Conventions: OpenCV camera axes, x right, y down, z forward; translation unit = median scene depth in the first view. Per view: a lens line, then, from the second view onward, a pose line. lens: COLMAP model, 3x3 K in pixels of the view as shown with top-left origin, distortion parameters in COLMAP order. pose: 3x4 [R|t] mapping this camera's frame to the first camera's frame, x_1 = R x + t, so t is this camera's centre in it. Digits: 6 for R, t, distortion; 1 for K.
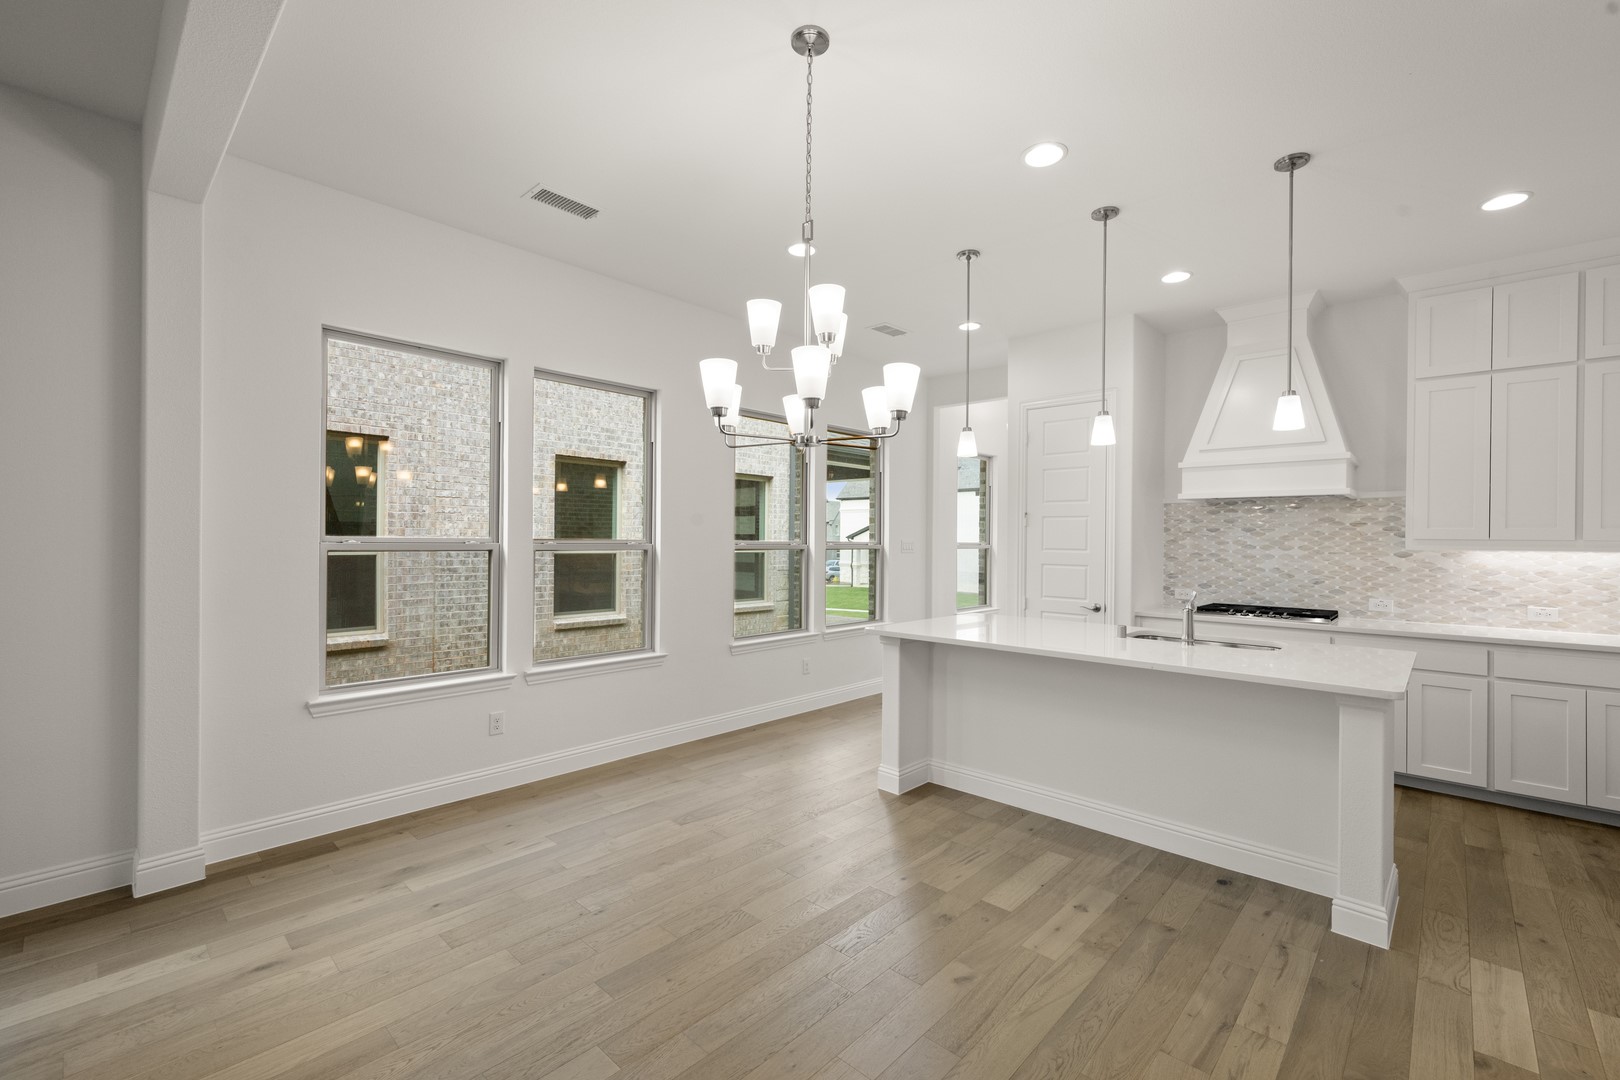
lens RADIAL K [[694.9, 0, 813.0], [0, 694.9, 536.9], [0, 0, 1]] dist [0.007657, -0.000895]
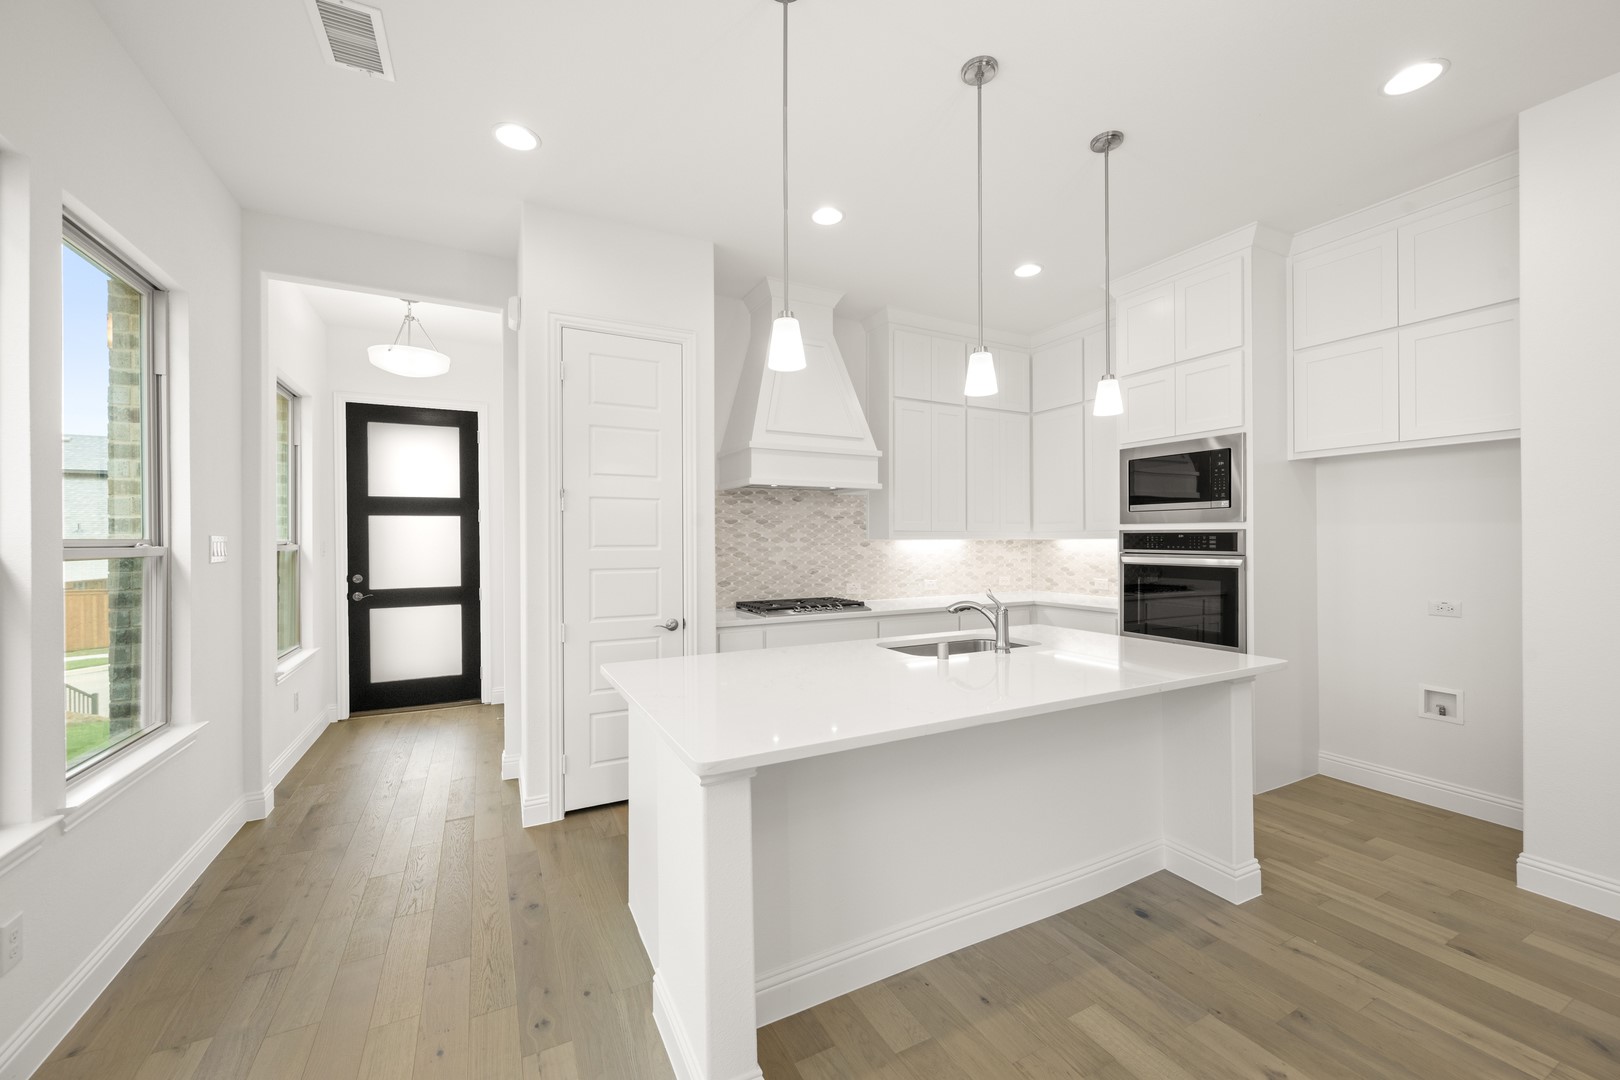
lens RADIAL K [[632.9, 0, 813.4], [0, 632.9, 540.3], [0, 0, 1]] dist [-0.001293, 0.000098]
pose [[0.333676, -0.010346, 0.942631, -0.185125], [0.004397, 0.999946, 0.009418, 0.008113], [-0.942677, 0.001002, 0.333704, 0.693004]]
